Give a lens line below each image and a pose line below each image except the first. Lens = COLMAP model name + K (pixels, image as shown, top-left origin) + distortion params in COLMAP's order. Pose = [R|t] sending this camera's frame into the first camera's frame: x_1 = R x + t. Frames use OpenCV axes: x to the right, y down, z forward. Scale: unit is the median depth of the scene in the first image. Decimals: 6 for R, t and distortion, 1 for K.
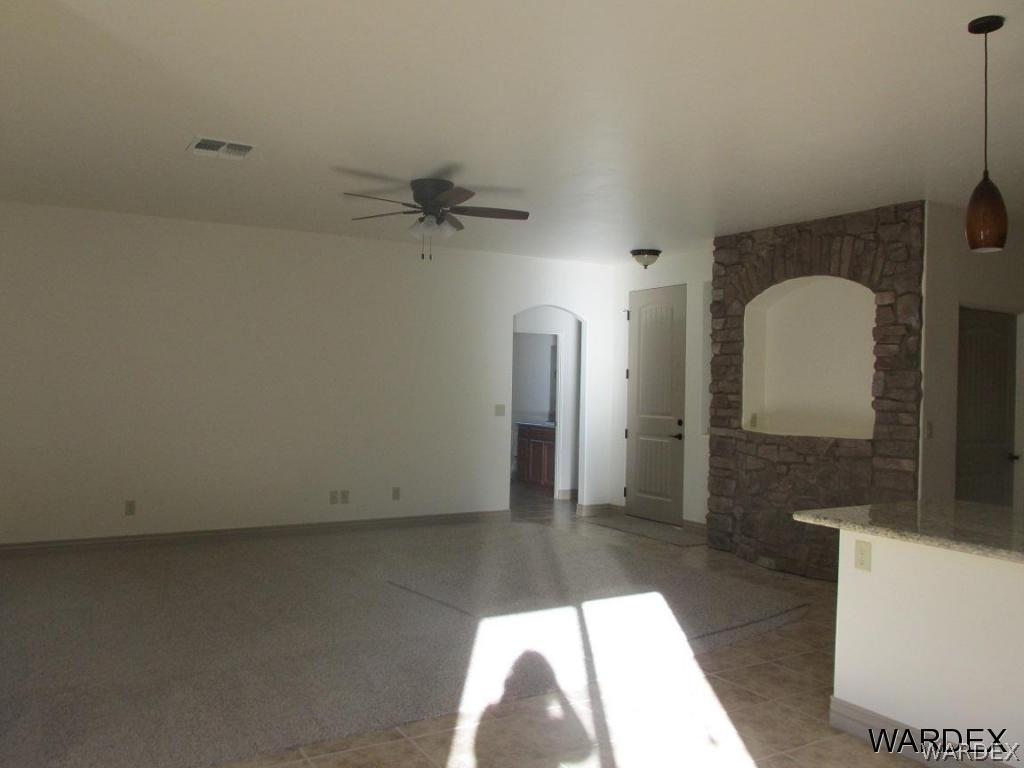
lens RADIAL K [[860.2, 0, 507.6], [0, 860.2, 386.0], [0, 0, 1]] dist [0.002963, -0.005407]
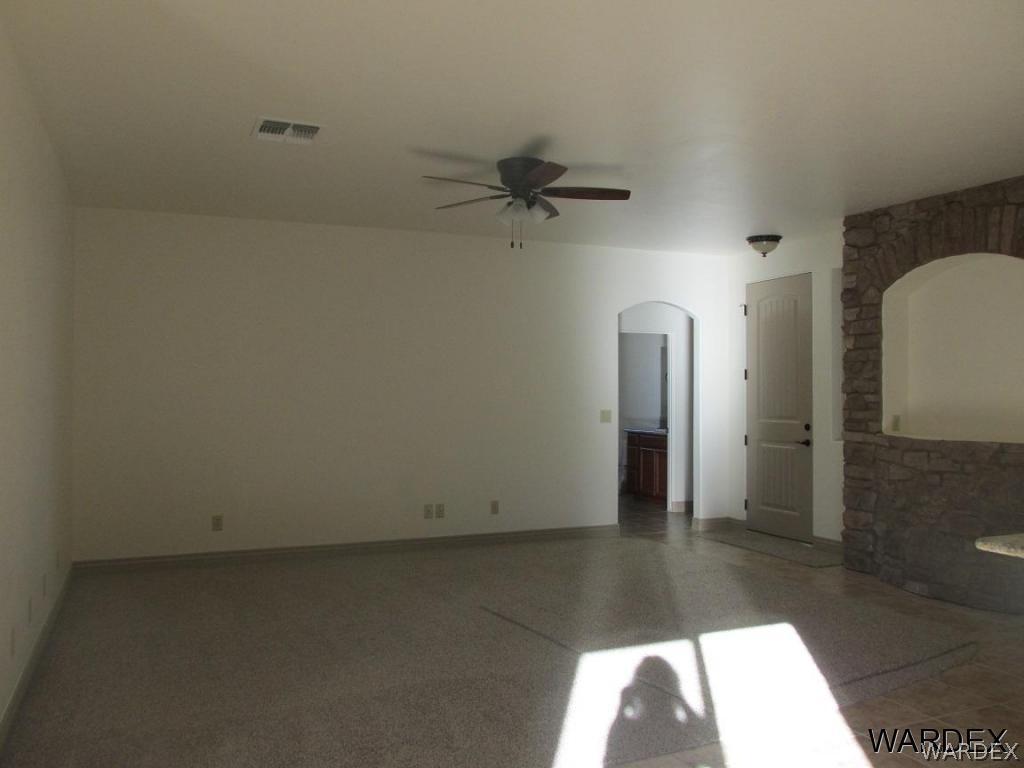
lens RADIAL K [[860.2, 0, 522.2], [0, 860.2, 384.5], [0, 0, 1]] dist [0.002963, -0.005407]
pose [[0.993492, -0.017980, -0.112477, 0.009534], [0.016615, 0.999777, -0.013063, 0.006333], [0.112687, 0.011109, 0.993568, 0.101018]]
